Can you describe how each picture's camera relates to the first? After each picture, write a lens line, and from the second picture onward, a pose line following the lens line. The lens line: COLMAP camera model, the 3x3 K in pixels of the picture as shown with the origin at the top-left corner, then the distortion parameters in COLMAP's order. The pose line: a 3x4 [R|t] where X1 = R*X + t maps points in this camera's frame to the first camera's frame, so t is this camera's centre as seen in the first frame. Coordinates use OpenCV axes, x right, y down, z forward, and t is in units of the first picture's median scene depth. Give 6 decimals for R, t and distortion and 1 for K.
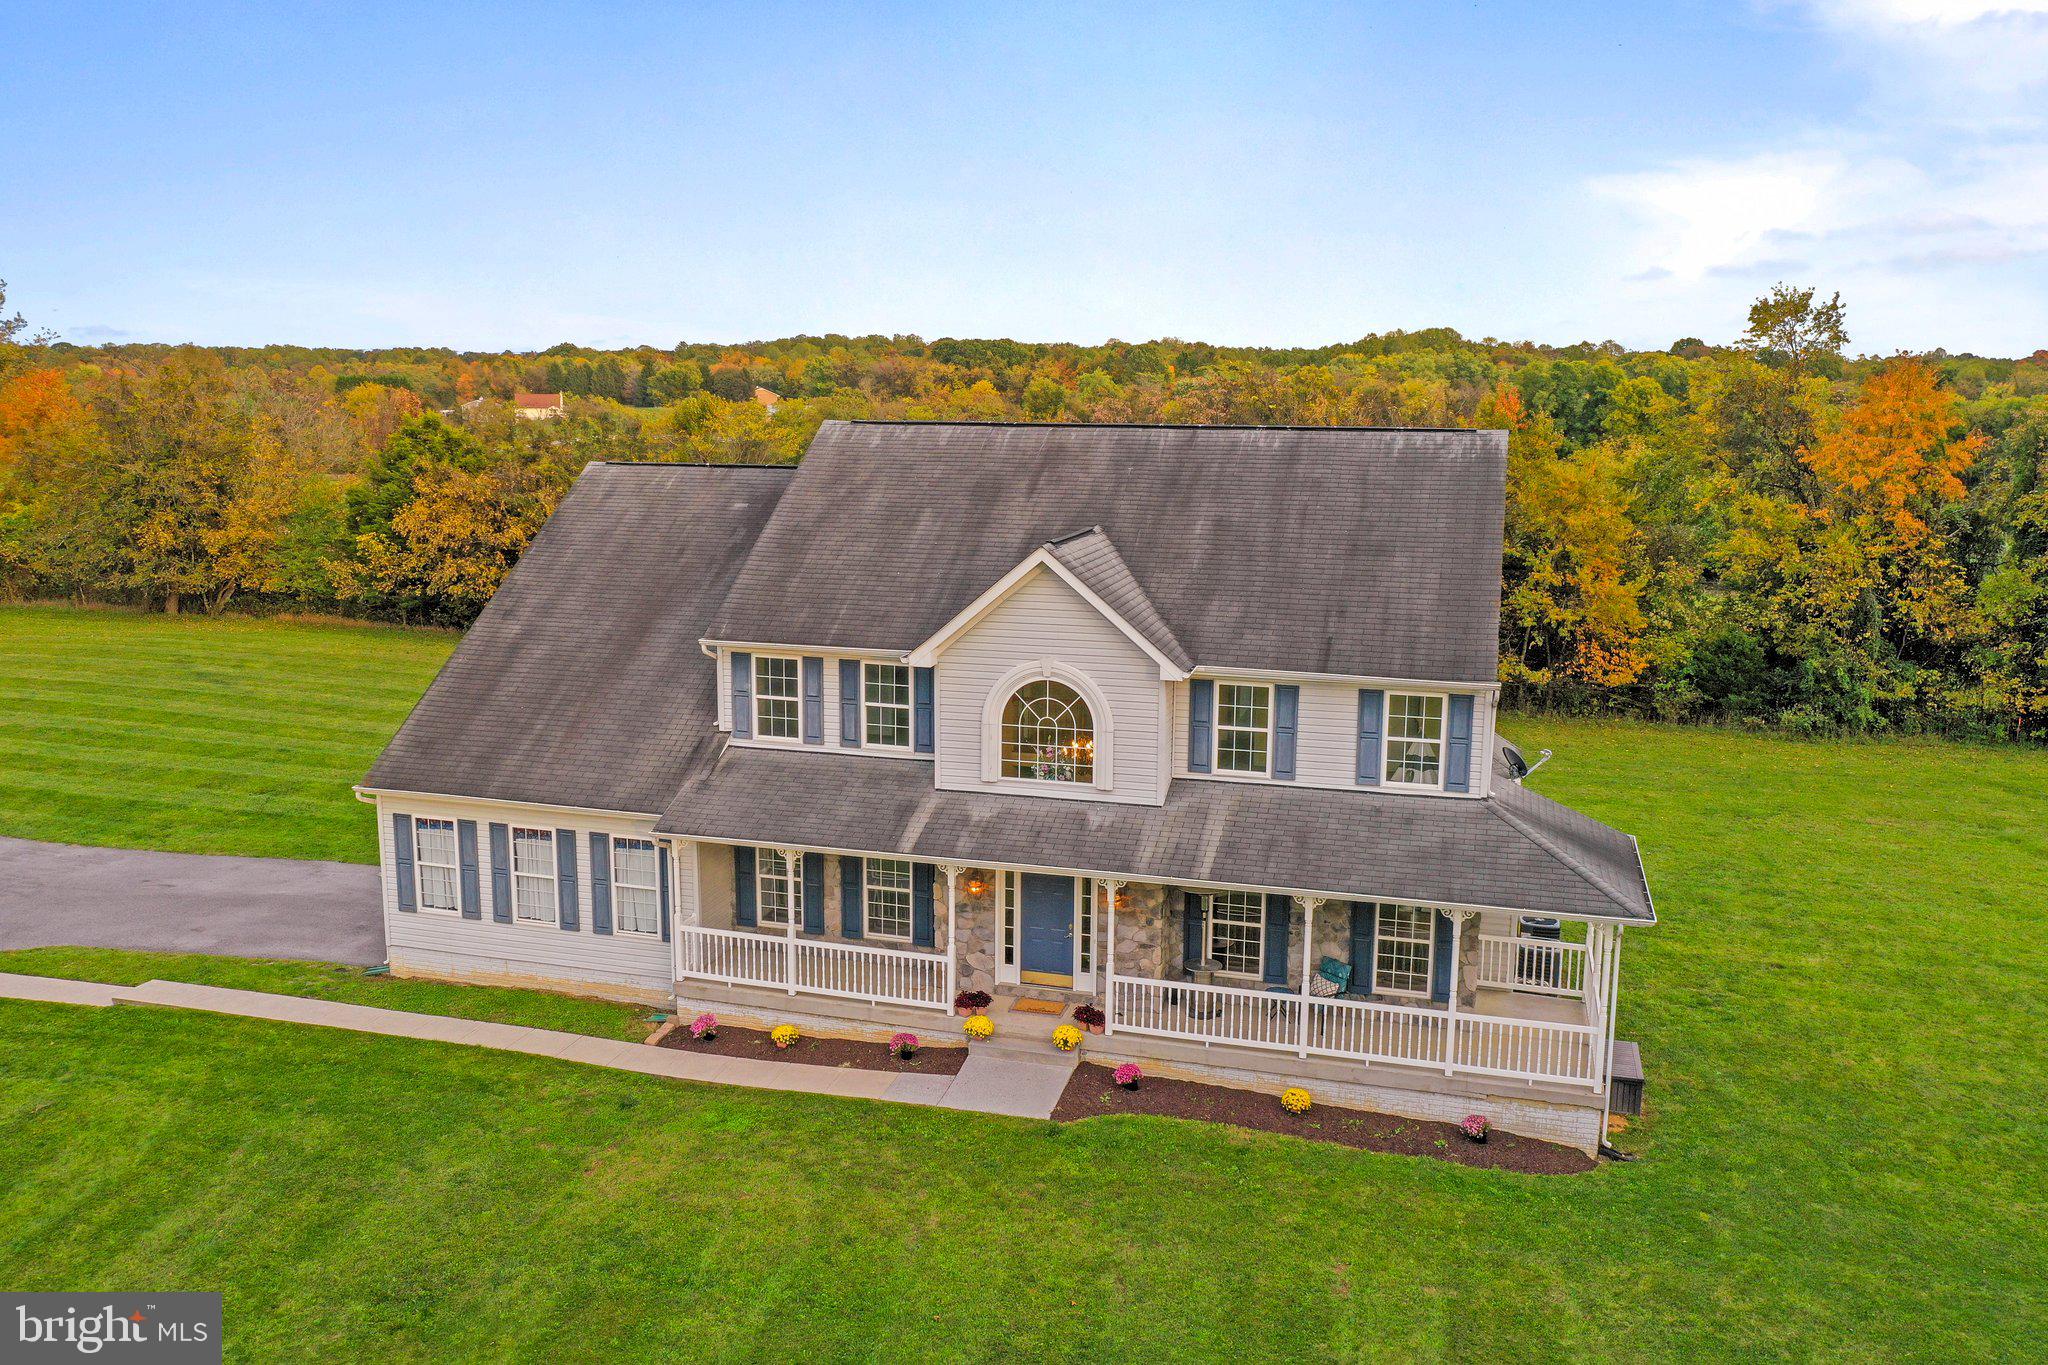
lens RADIAL K [[1617.6, 0, 1011.1], [0, 1617.6, 669.7], [0, 0, 1]] dist [-0.006017, -0.010244]
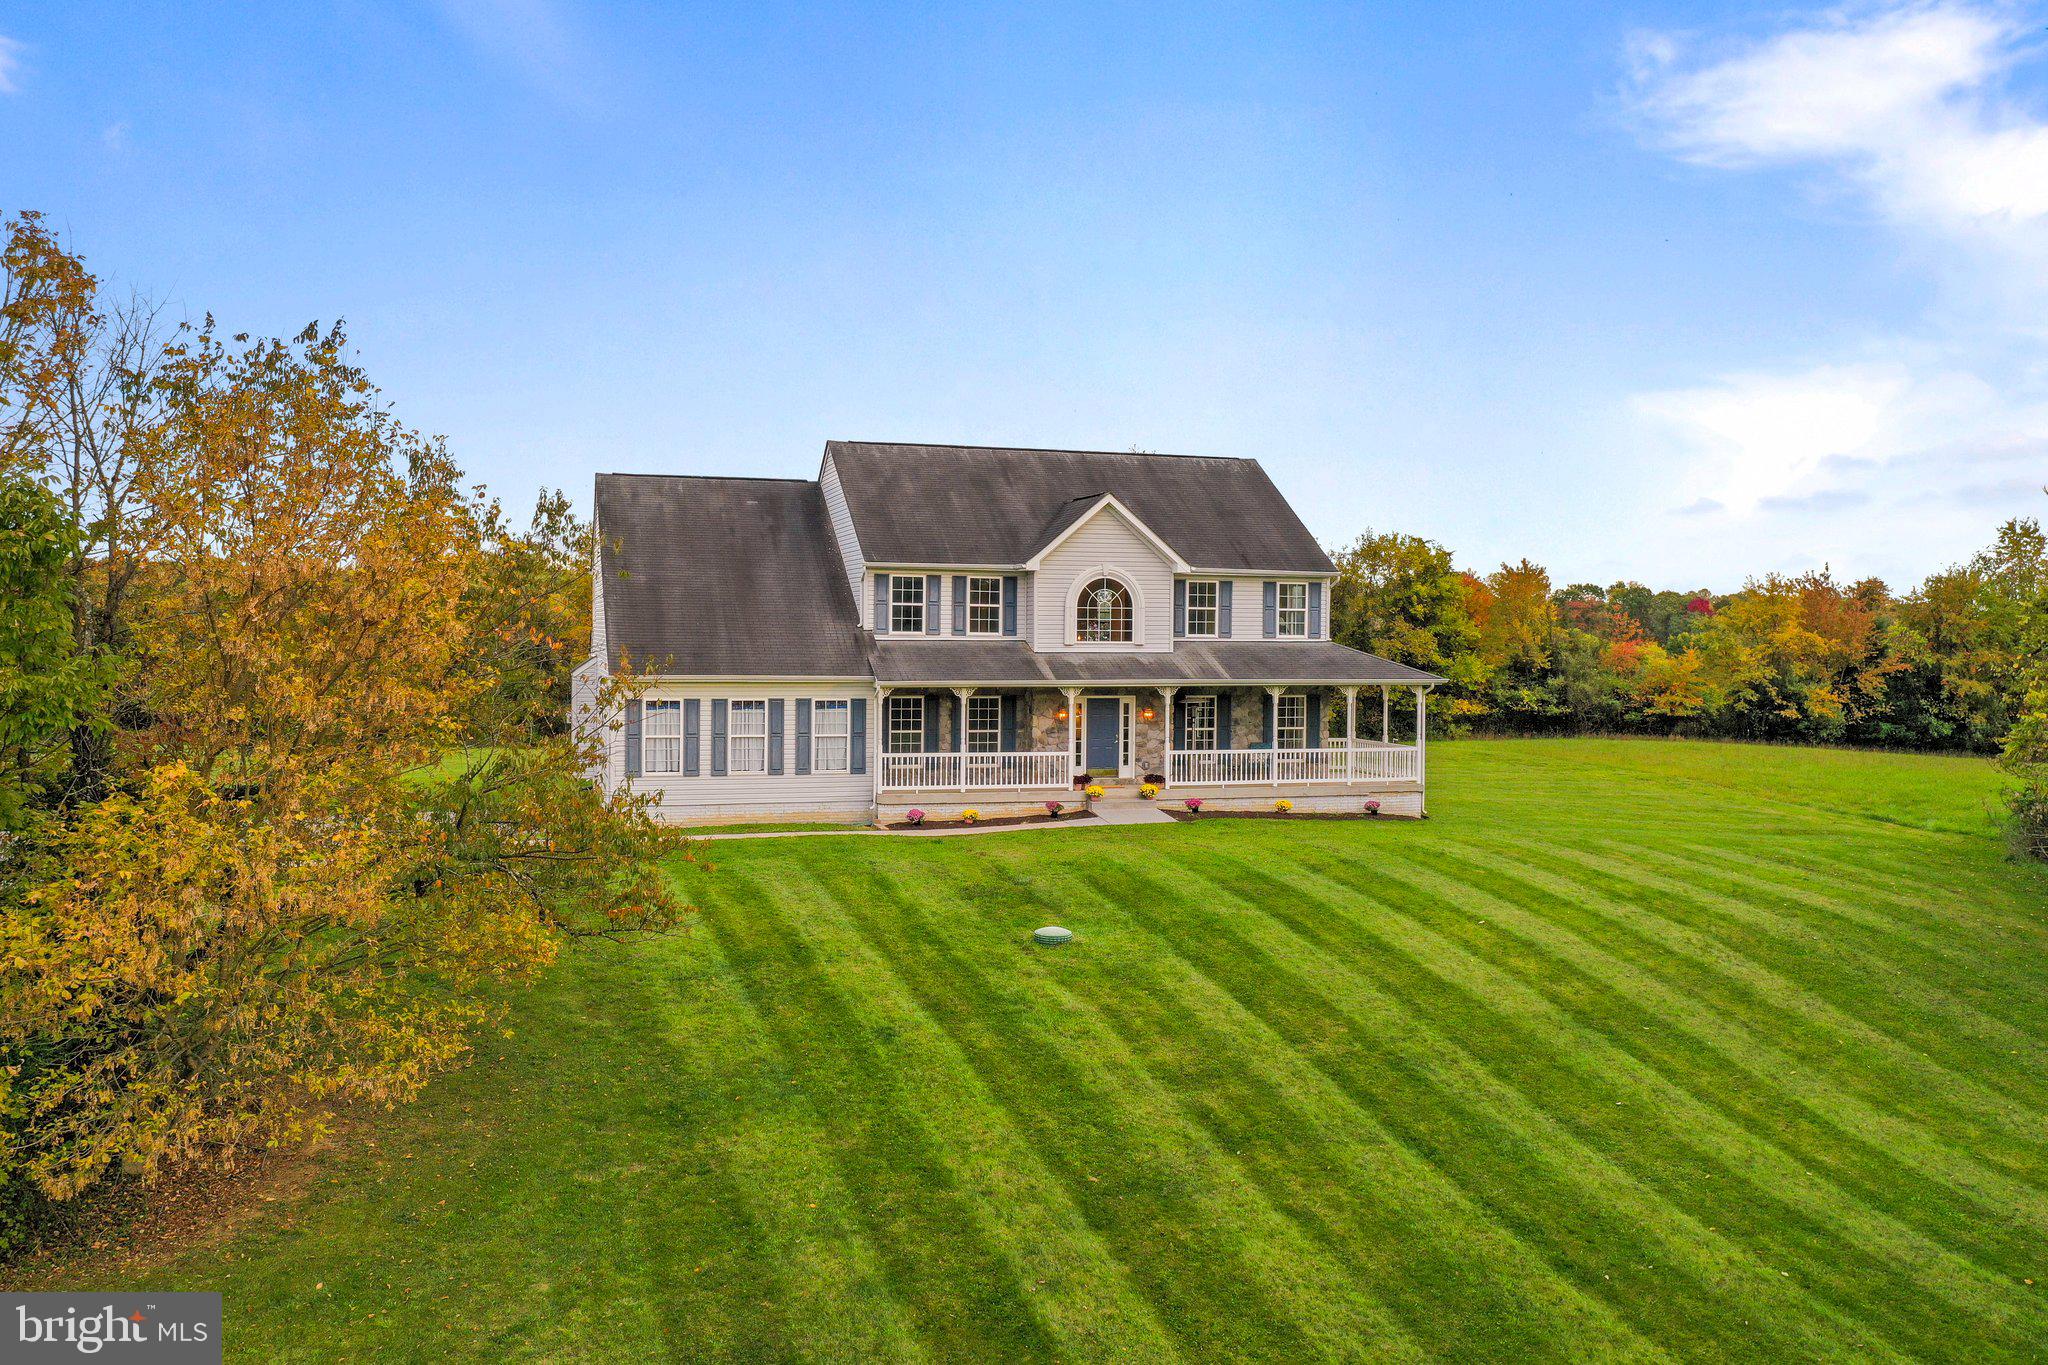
lens RADIAL K [[1618.6, 0, 1021.8], [0, 1618.6, 659.9], [0, 0, 1]] dist [-0.003119, -0.006435]
pose [[0.835109, -0.008372, 0.550021, -0.868090], [0.091413, 0.988093, -0.123754, 0.258954], [-0.542436, 0.153627, 0.825931, -0.258395]]
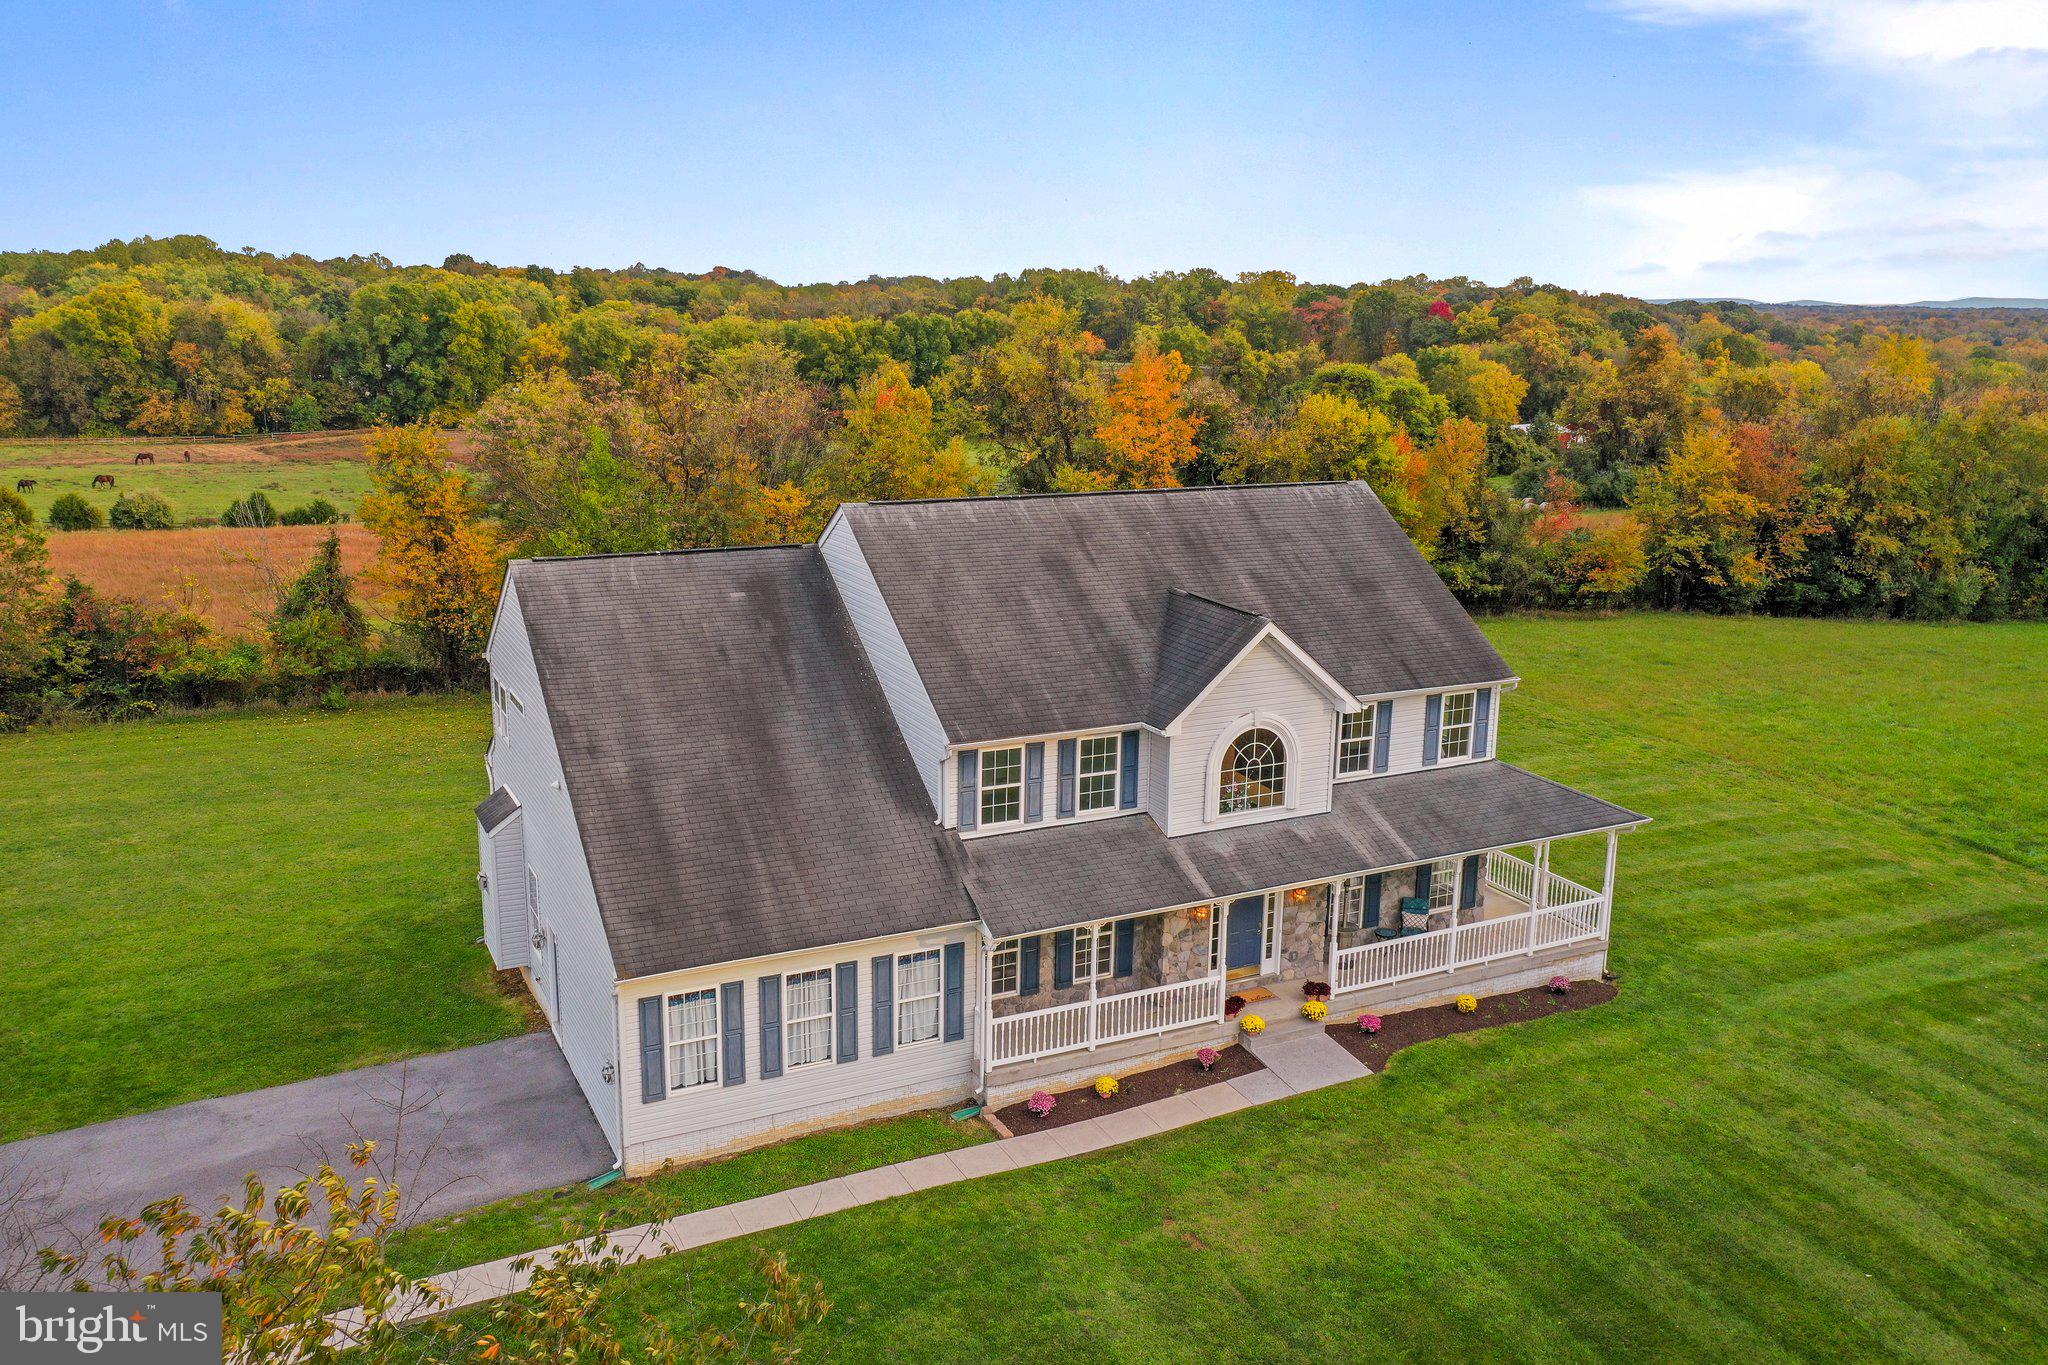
lens RADIAL K [[1603.5, 0, 1024.0], [0, 1603.5, 682.5], [0, 0, 1]] dist [0.001792, -0.000392]
pose [[0.729295, -0.152558, 0.666975, -0.823639], [0.108707, 0.988278, 0.107186, -0.160439], [-0.675509, -0.005665, 0.737330, 0.221988]]
